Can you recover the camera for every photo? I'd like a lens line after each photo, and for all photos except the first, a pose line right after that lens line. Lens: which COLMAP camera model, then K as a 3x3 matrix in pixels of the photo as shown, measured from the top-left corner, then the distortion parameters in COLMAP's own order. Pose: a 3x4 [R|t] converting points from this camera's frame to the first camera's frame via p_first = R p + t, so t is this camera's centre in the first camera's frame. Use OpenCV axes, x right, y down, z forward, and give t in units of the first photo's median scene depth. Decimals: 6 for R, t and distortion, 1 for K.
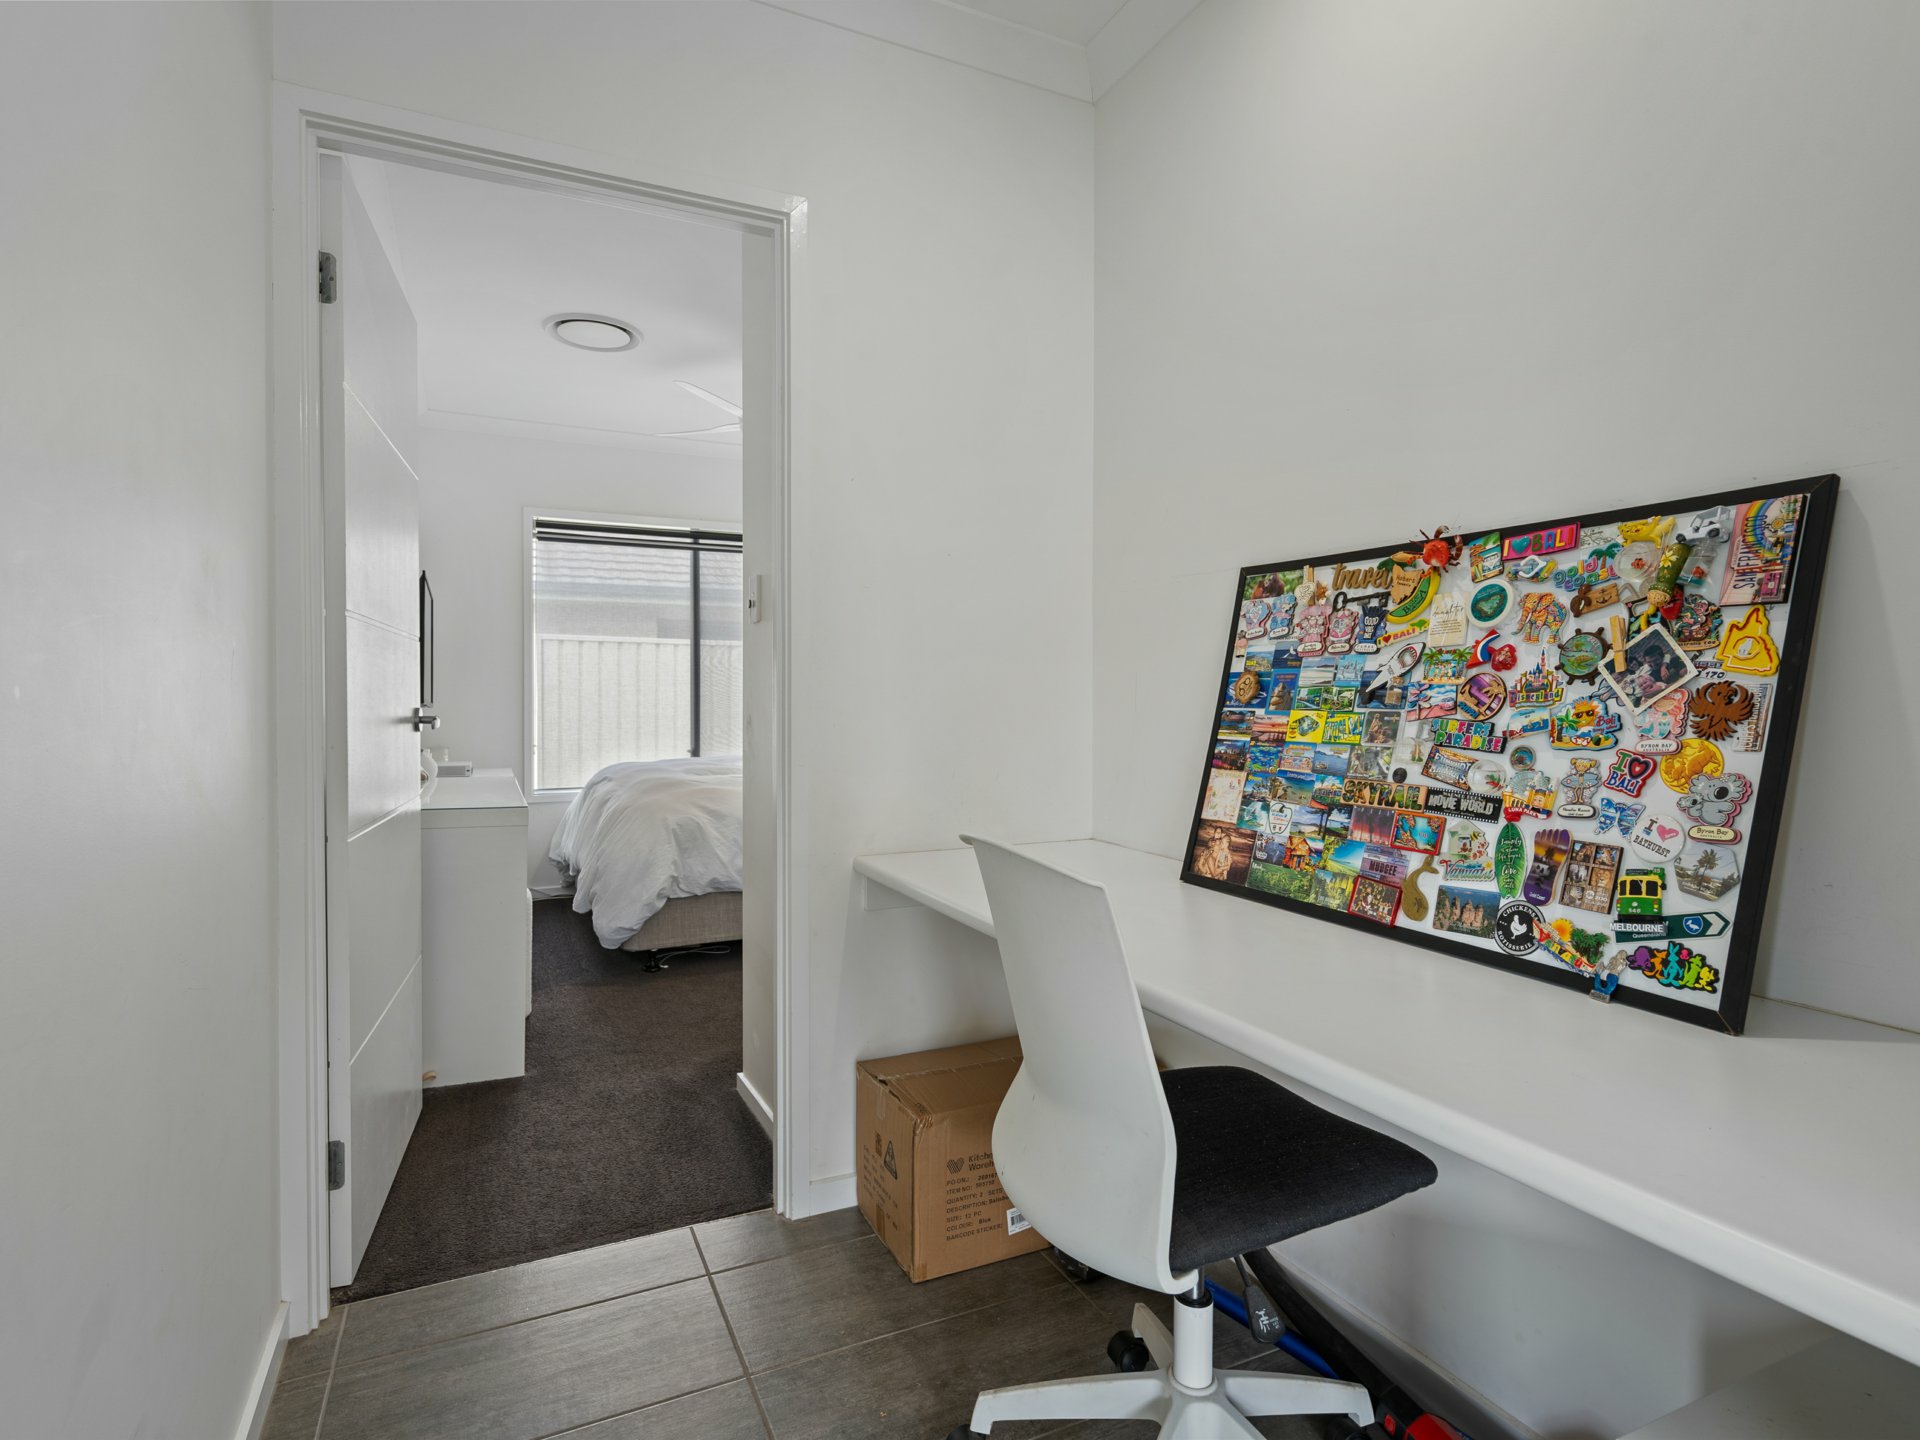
lens RADIAL K [[987.4, 0, 957.8], [0, 987.4, 718.8], [0, 0, 1]] dist [-0.001311, 0.001744]
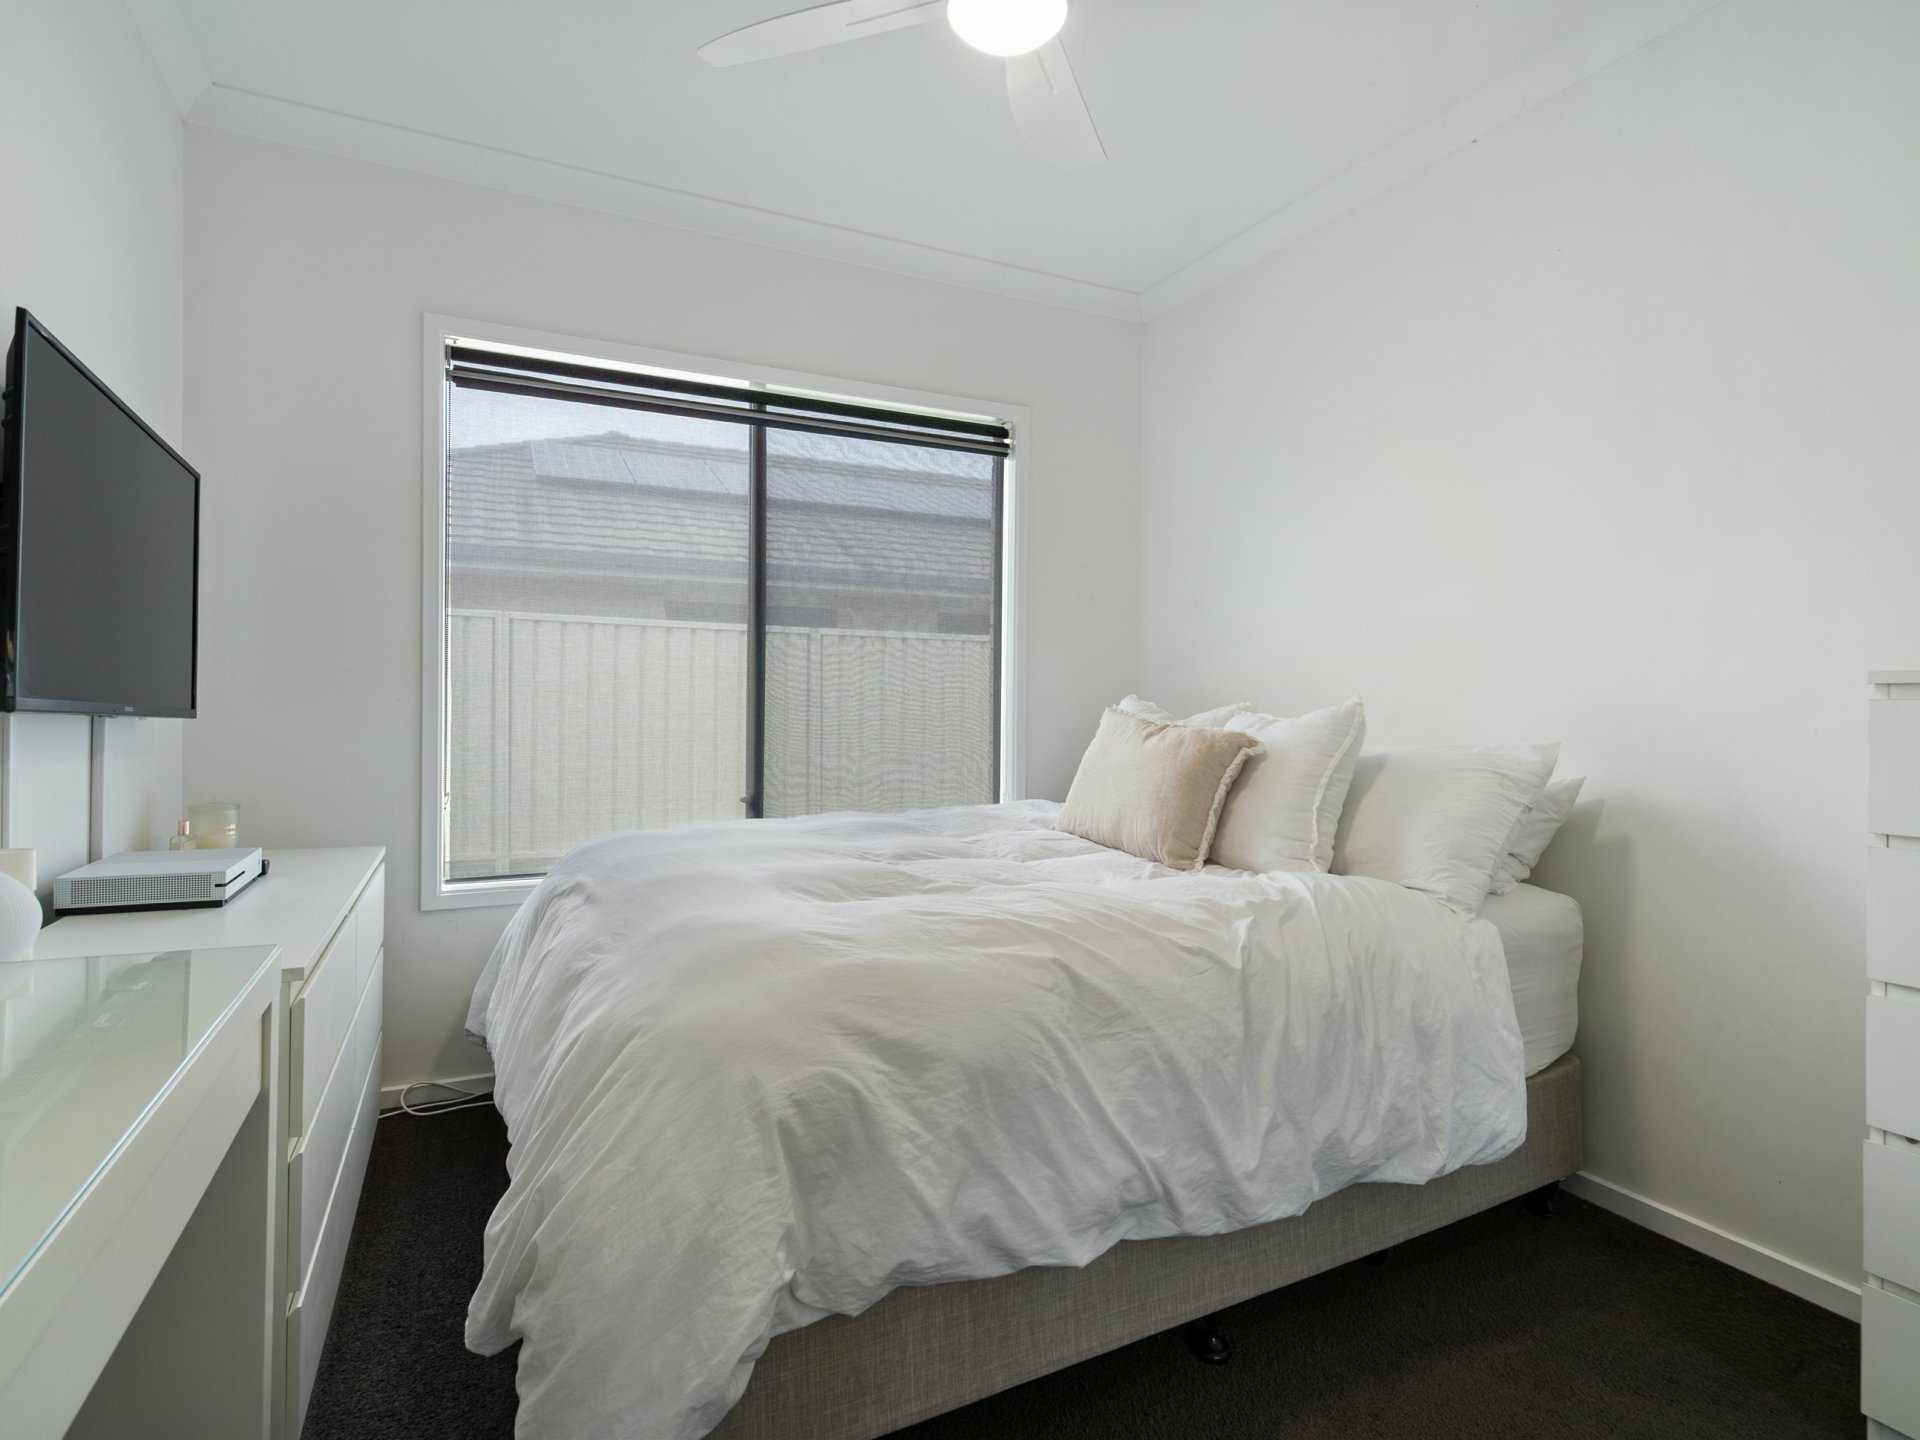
lens RADIAL K [[987.4, 0, 961.3], [0, 987.4, 712.7], [0, 0, 1]] dist [-0.001311, 0.001744]
pose [[0.999987, 0.002078, 0.004694, -0.169393], [-0.002036, 0.999958, -0.008953, -0.010729], [-0.004712, 0.008943, 0.999949, 0.499362]]
